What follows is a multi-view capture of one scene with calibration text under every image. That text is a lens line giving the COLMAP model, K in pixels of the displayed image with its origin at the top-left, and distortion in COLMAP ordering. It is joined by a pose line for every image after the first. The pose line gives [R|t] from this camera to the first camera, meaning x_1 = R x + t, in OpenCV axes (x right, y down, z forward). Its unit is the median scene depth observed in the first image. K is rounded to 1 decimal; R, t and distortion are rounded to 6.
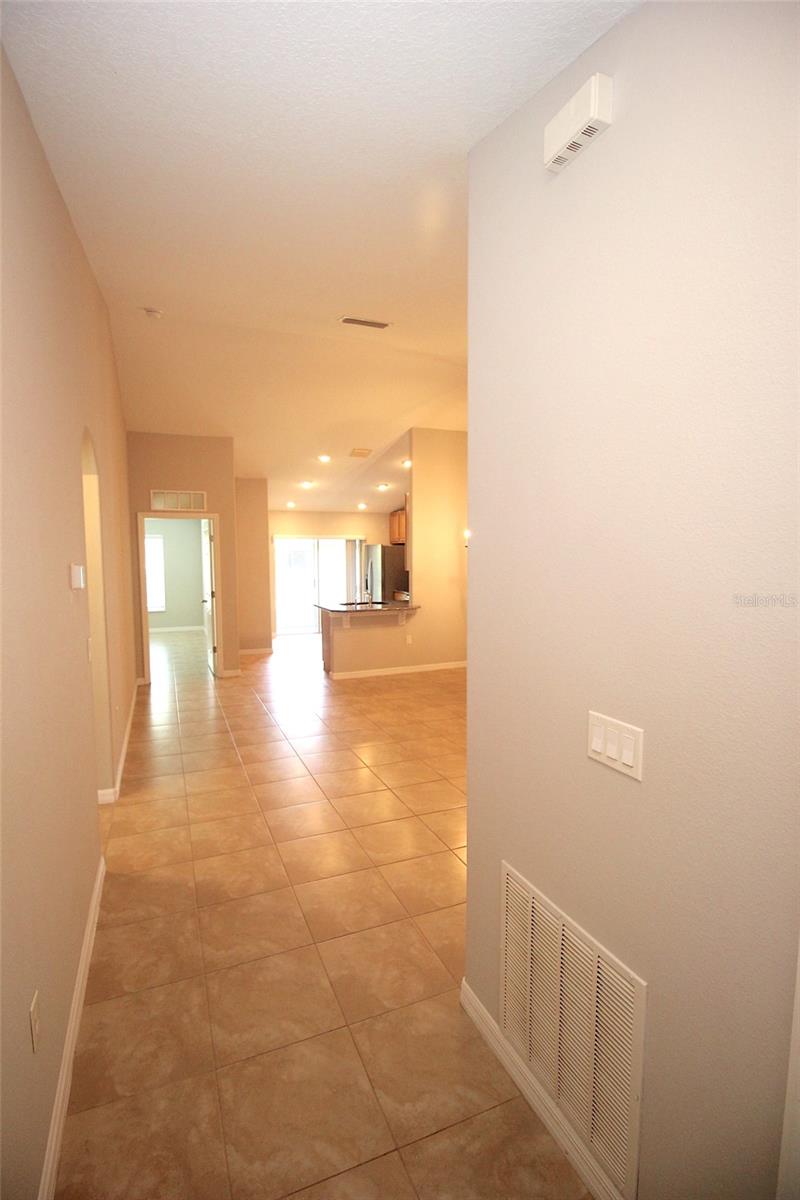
lens RADIAL K [[554.4, 0, 383.7], [0, 554.4, 602.5], [0, 0, 1]] dist [-0.011308, -0.006661]
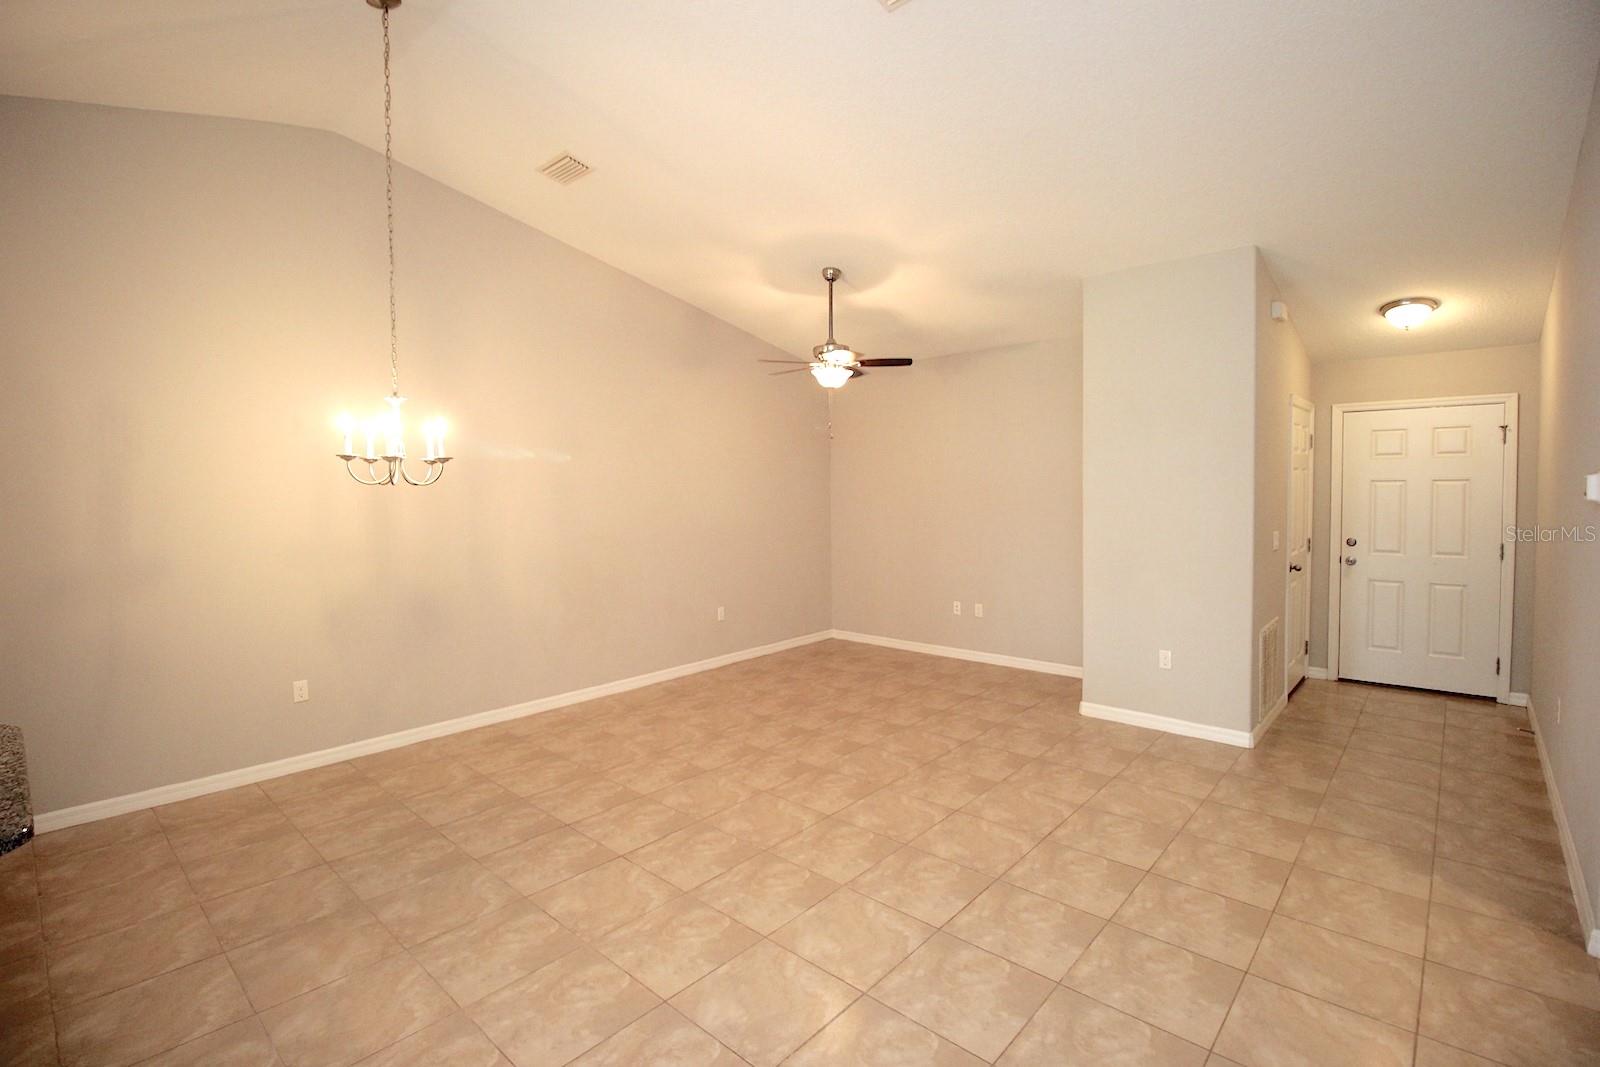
lens RADIAL K [[739.3, 0, 799.1], [0, 739.3, 524.6], [0, 0, 1]] dist [-0.011308, -0.006661]
pose [[-0.440096, -0.036122, 0.897224, -0.294254], [0.094698, 0.991752, 0.086378, -0.058568], [-0.892944, 0.122980, -0.433045, 0.754798]]
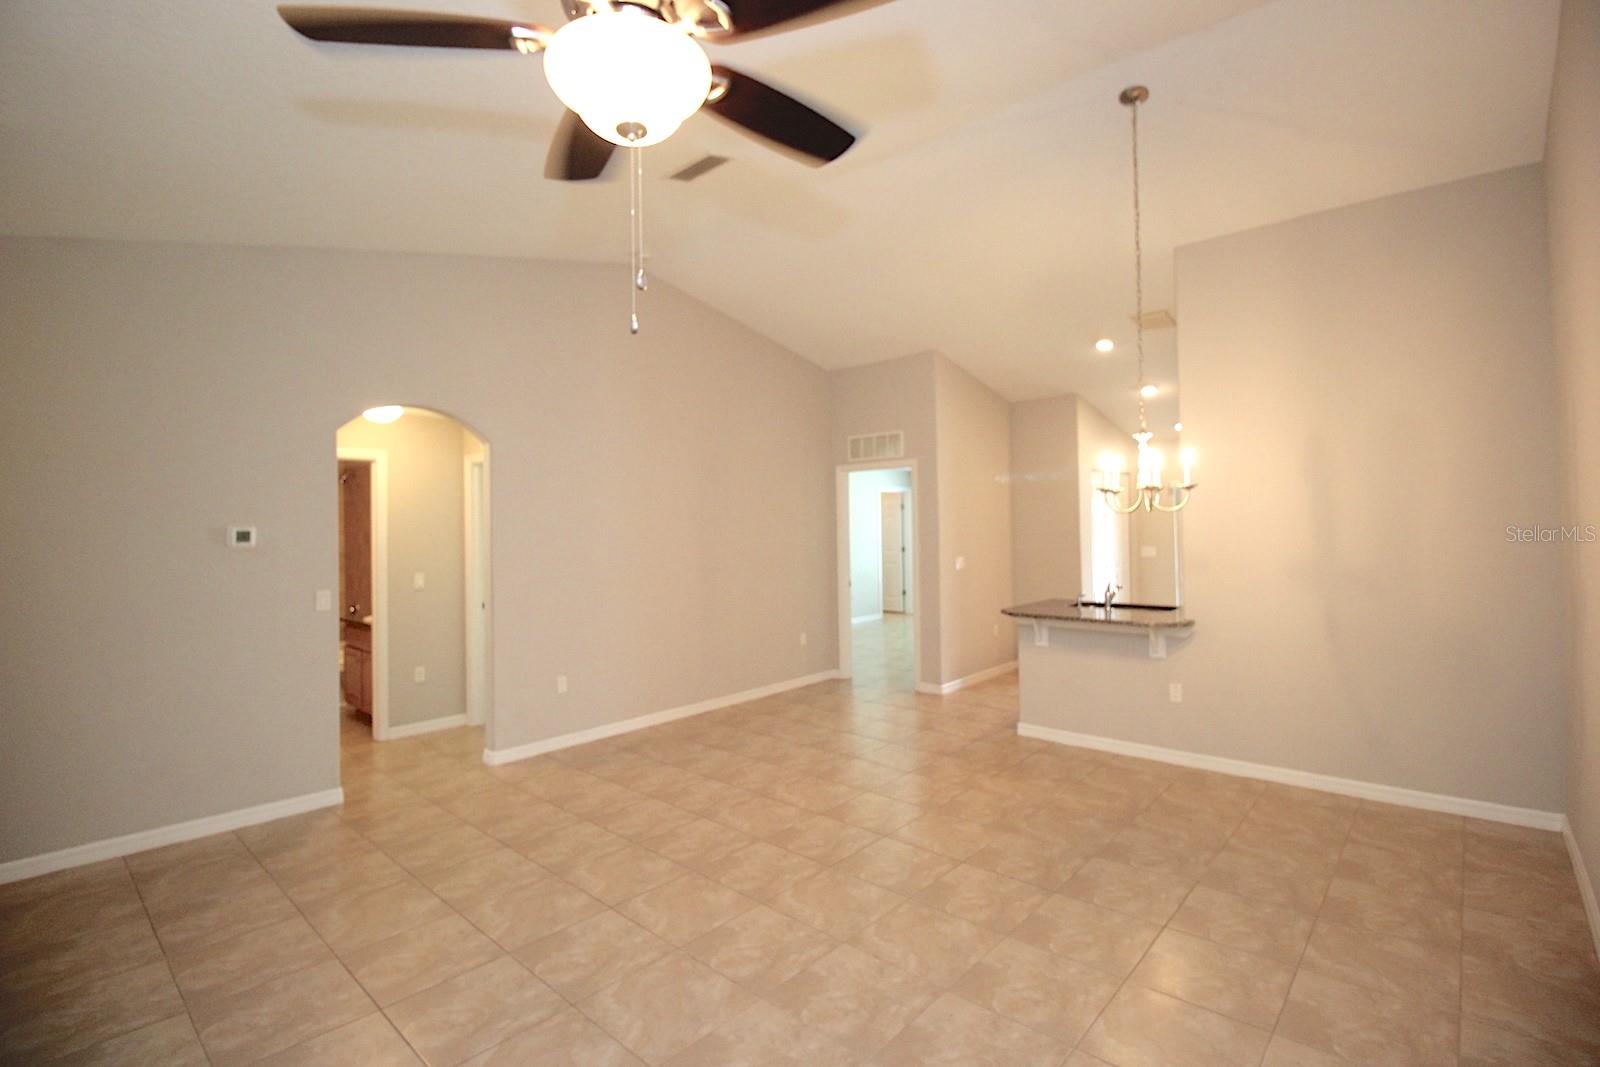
lens RADIAL K [[739.3, 0, 798.9], [0, 739.3, 519.2], [0, 0, 1]] dist [-0.011308, -0.006661]
pose [[0.437634, -0.007879, -0.899119, 0.437967], [-0.066346, 0.996953, -0.041030, -0.030148], [0.896702, 0.077609, 0.435778, 0.405780]]
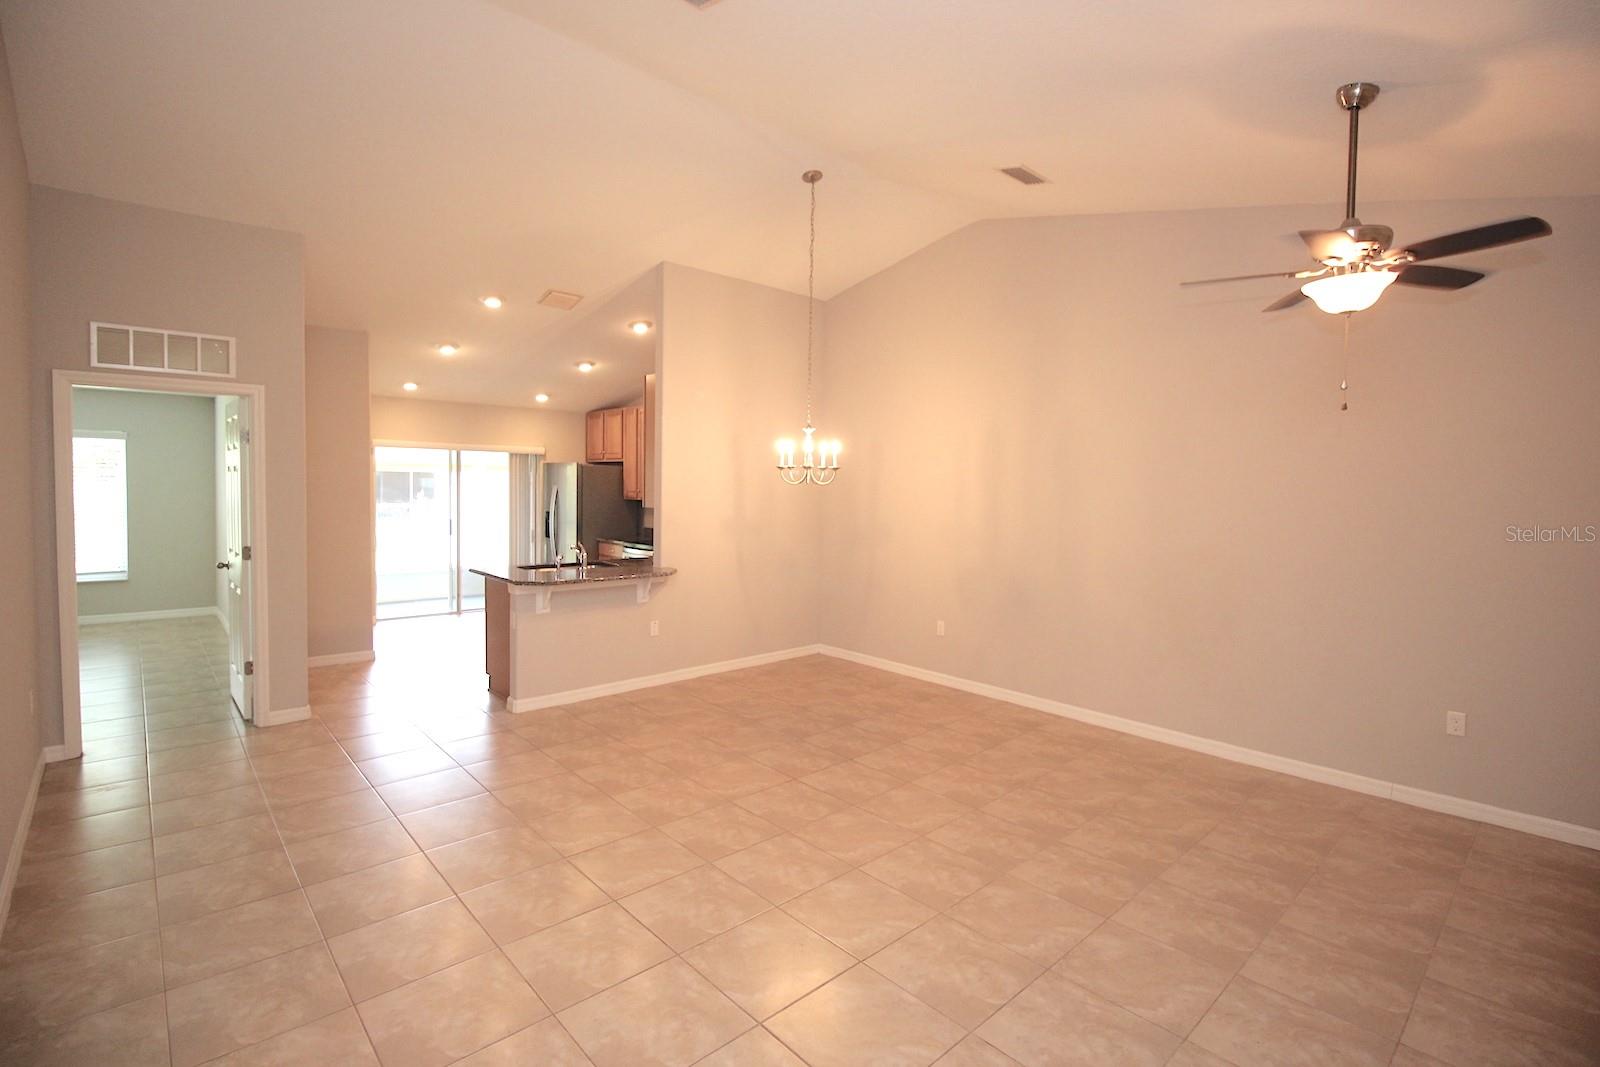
lens RADIAL K [[739.3, 0, 807.0], [0, 739.3, 515.2], [0, 0, 1]] dist [-0.011308, -0.006661]
pose [[0.932297, 0.008328, 0.361599, -0.078438], [0.008081, 0.999006, -0.043844, -0.013767], [-0.361604, 0.043798, 0.931302, 0.213444]]
